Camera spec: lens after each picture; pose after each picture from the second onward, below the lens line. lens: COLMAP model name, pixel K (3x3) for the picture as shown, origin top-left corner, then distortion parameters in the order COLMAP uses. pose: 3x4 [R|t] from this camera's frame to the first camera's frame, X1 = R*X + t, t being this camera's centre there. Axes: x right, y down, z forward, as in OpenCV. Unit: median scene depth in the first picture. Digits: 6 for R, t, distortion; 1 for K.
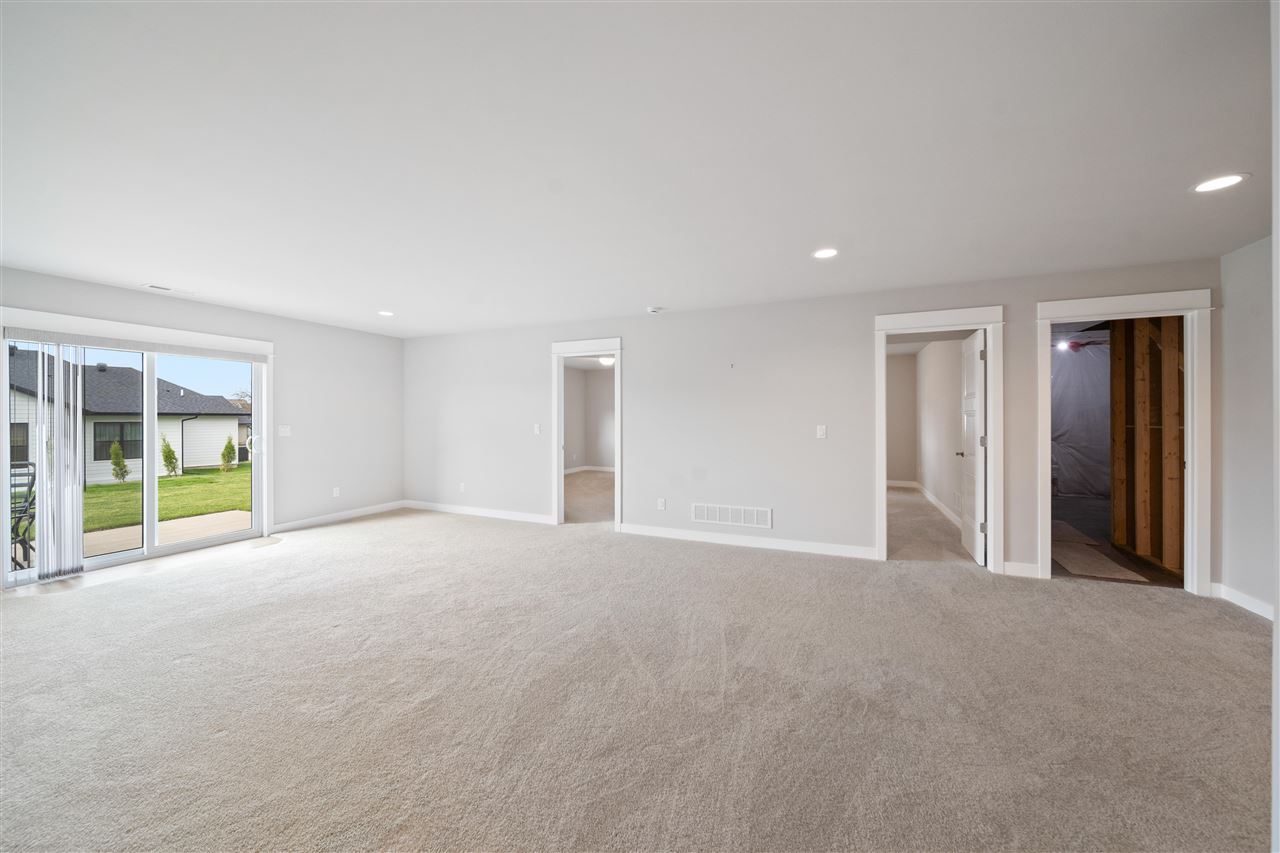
lens RADIAL K [[466.6, 0, 628.9], [0, 466.6, 418.1], [0, 0, 1]] dist [0.001555, 0.000044]
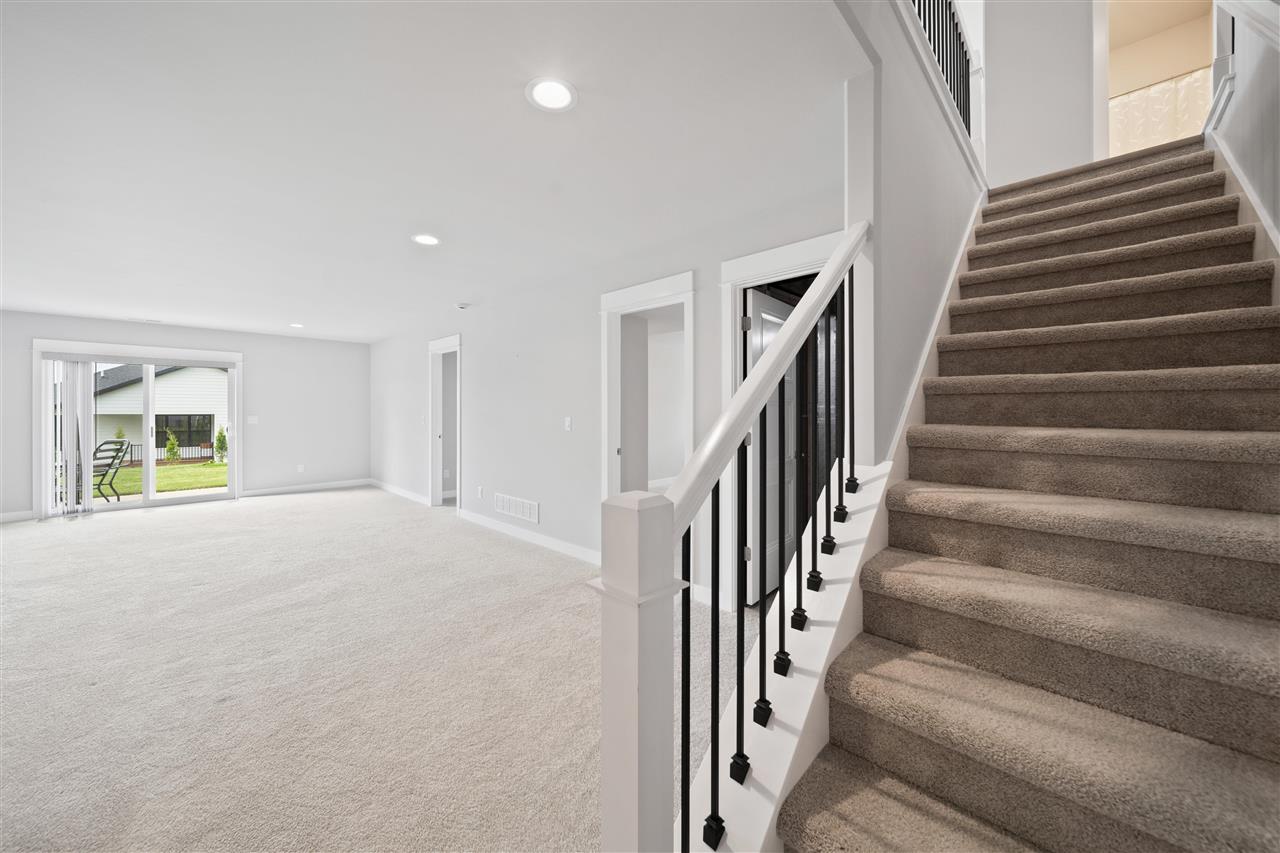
lens RADIAL K [[466.6, 0, 626.0], [0, 466.6, 407.0], [0, 0, 1]] dist [0.001555, 0.000044]
pose [[0.934554, -0.002429, -0.355812, 0.768487], [-0.001769, 0.999933, -0.011472, 0.005893], [0.355816, 0.011351, 0.934487, 0.152965]]
